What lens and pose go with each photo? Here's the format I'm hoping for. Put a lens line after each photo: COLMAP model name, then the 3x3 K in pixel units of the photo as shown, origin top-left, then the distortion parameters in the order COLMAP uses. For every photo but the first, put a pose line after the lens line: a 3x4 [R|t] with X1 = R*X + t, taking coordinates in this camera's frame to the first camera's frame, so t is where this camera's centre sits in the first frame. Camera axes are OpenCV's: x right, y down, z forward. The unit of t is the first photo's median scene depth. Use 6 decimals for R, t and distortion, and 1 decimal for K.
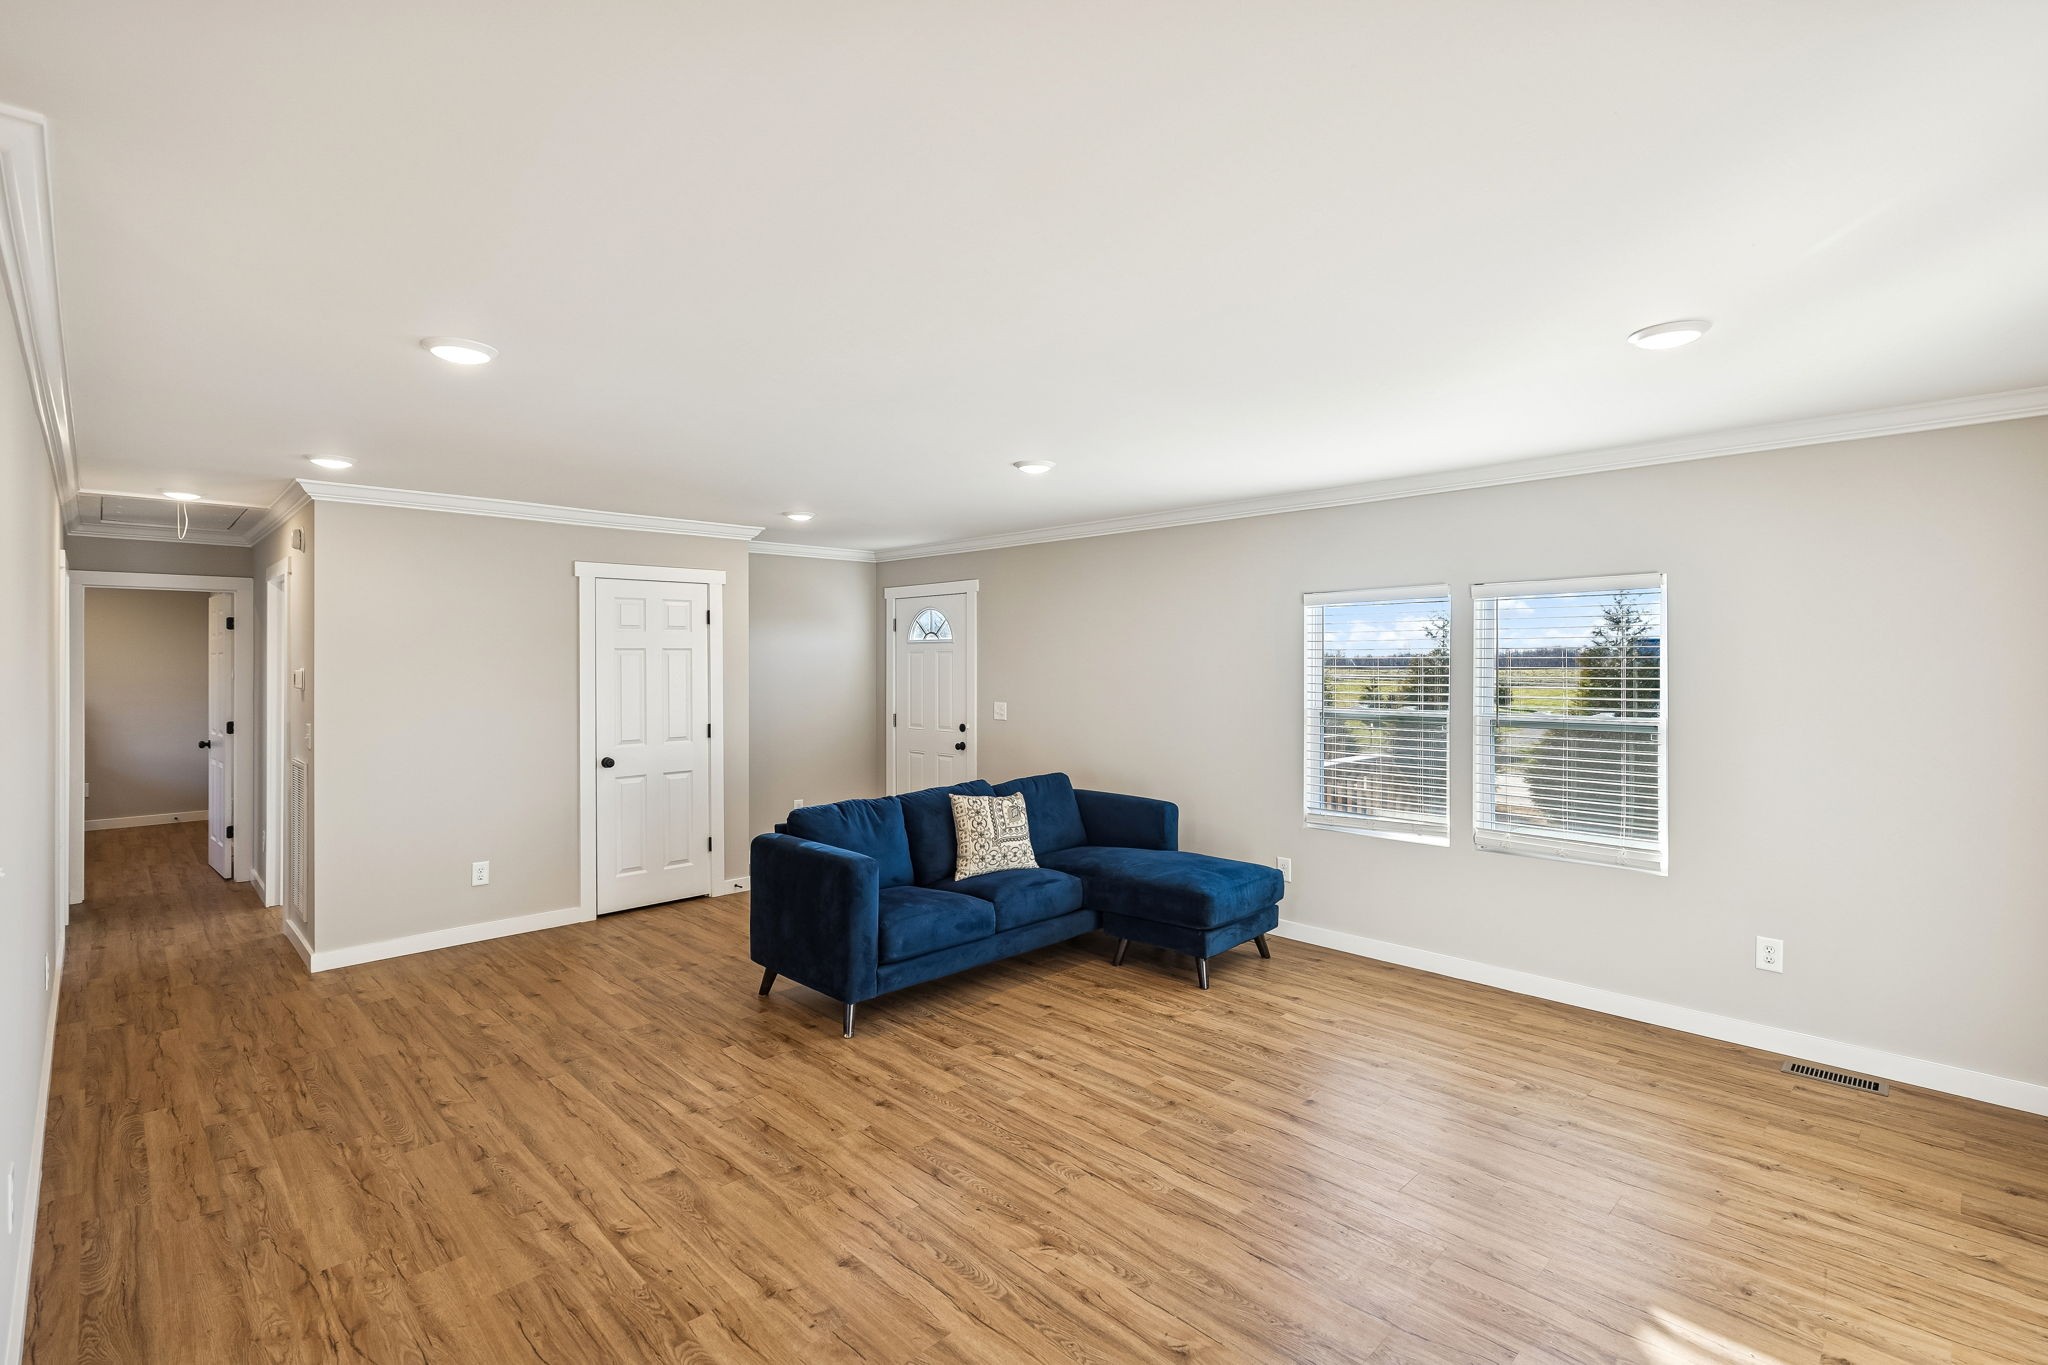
lens RADIAL K [[937.2, 0, 1022.0], [0, 937.2, 670.4], [0, 0, 1]] dist [0.009097, -0.002116]
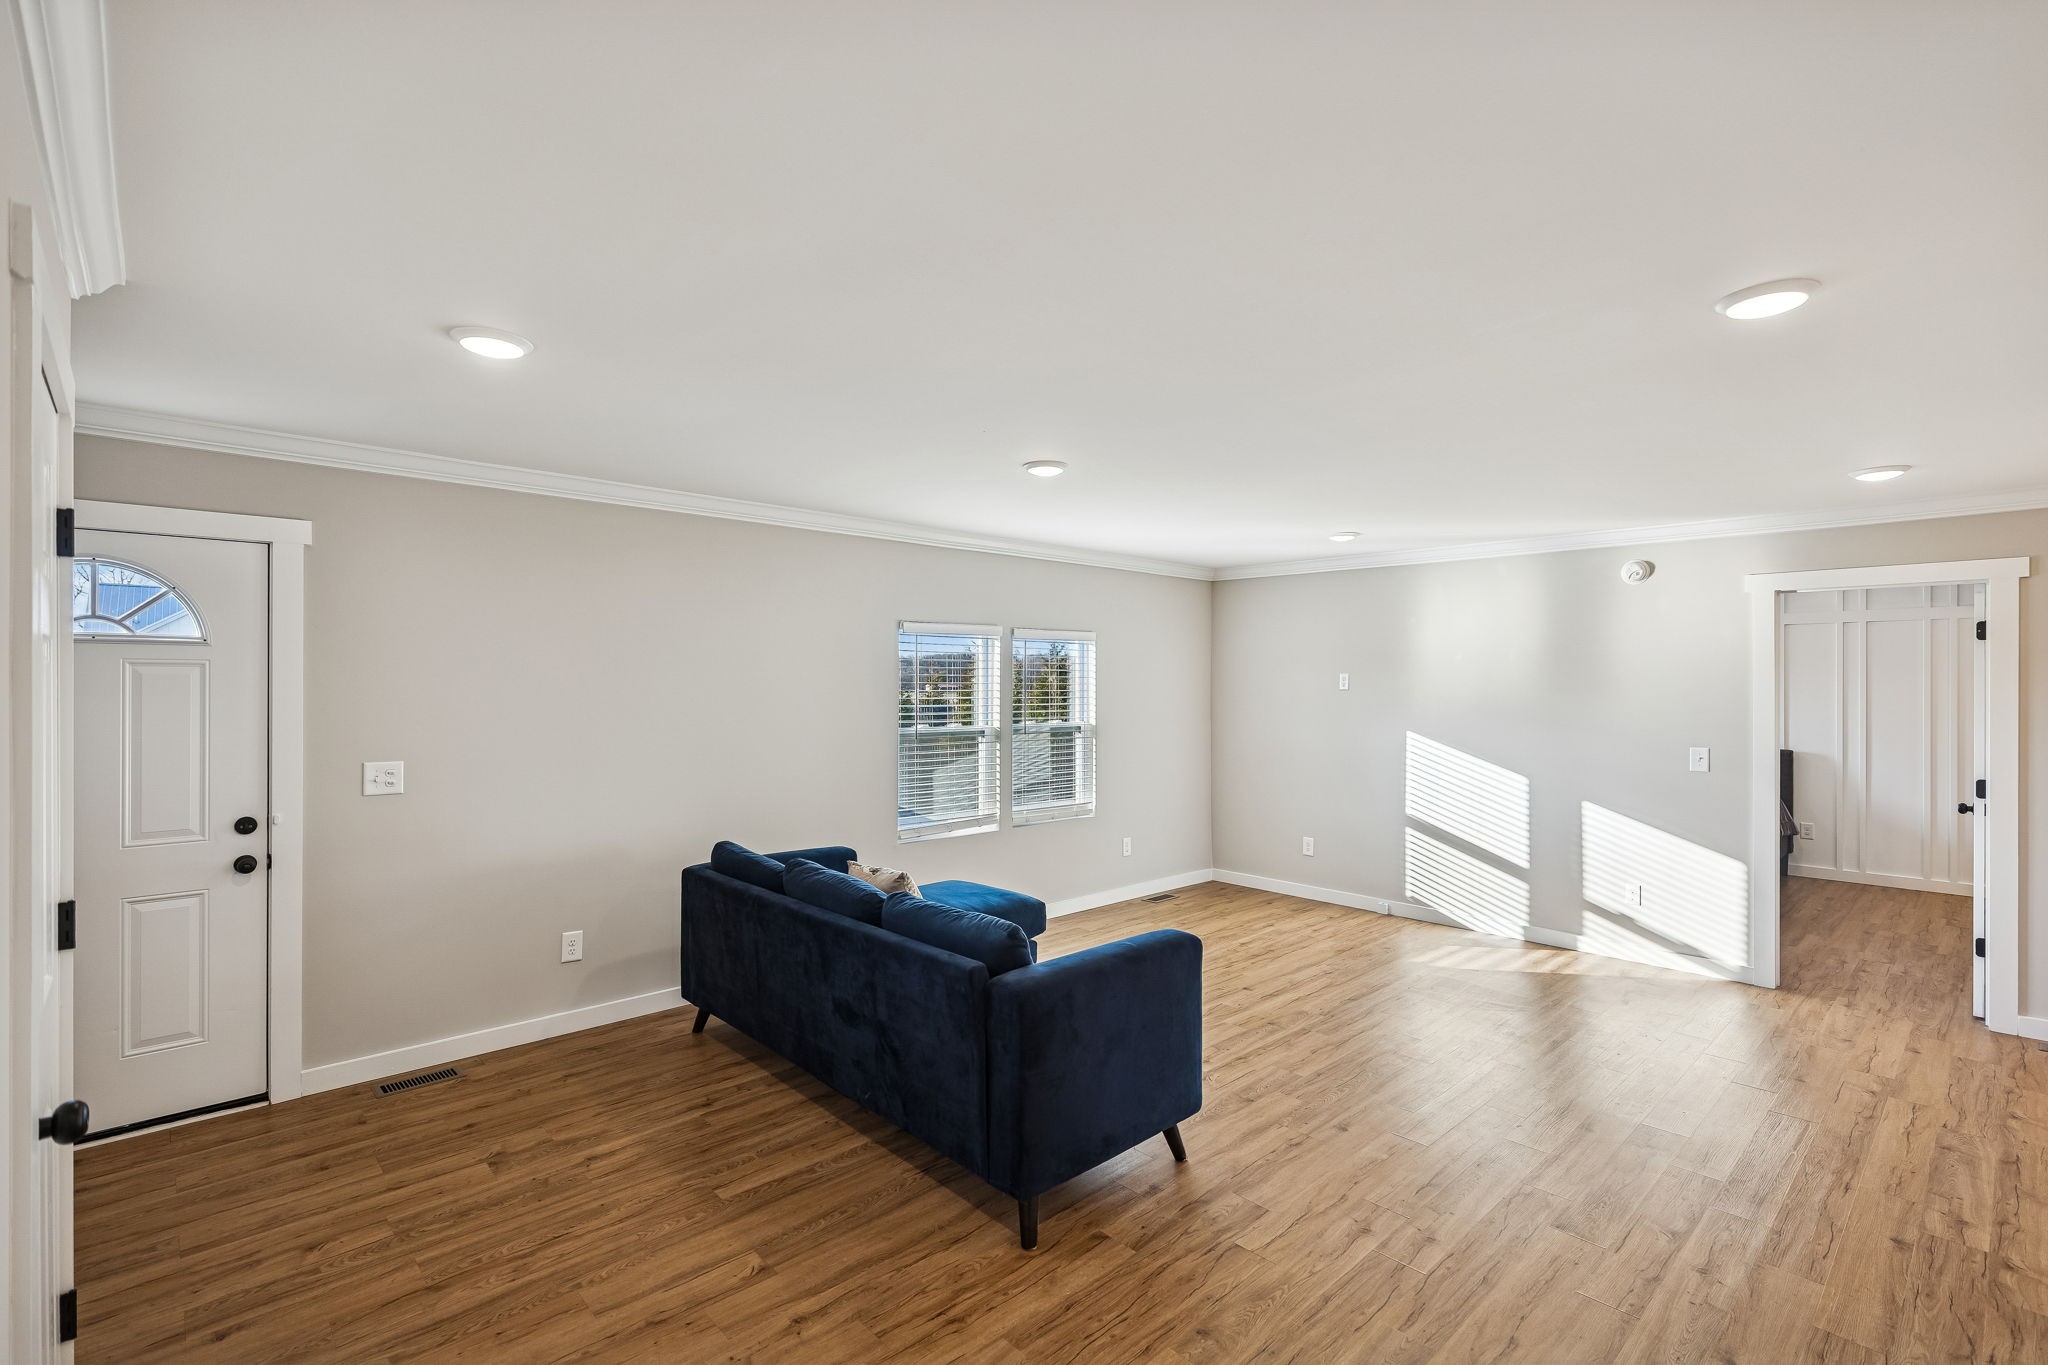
lens RADIAL K [[937.2, 0, 1014.5], [0, 937.2, 677.3], [0, 0, 1]] dist [0.009097, -0.002116]
pose [[0.026070, 0.009805, 0.999612, -1.122891], [0.007764, 0.999920, -0.010010, -0.011203], [-0.999630, 0.008022, 0.025991, 1.273640]]
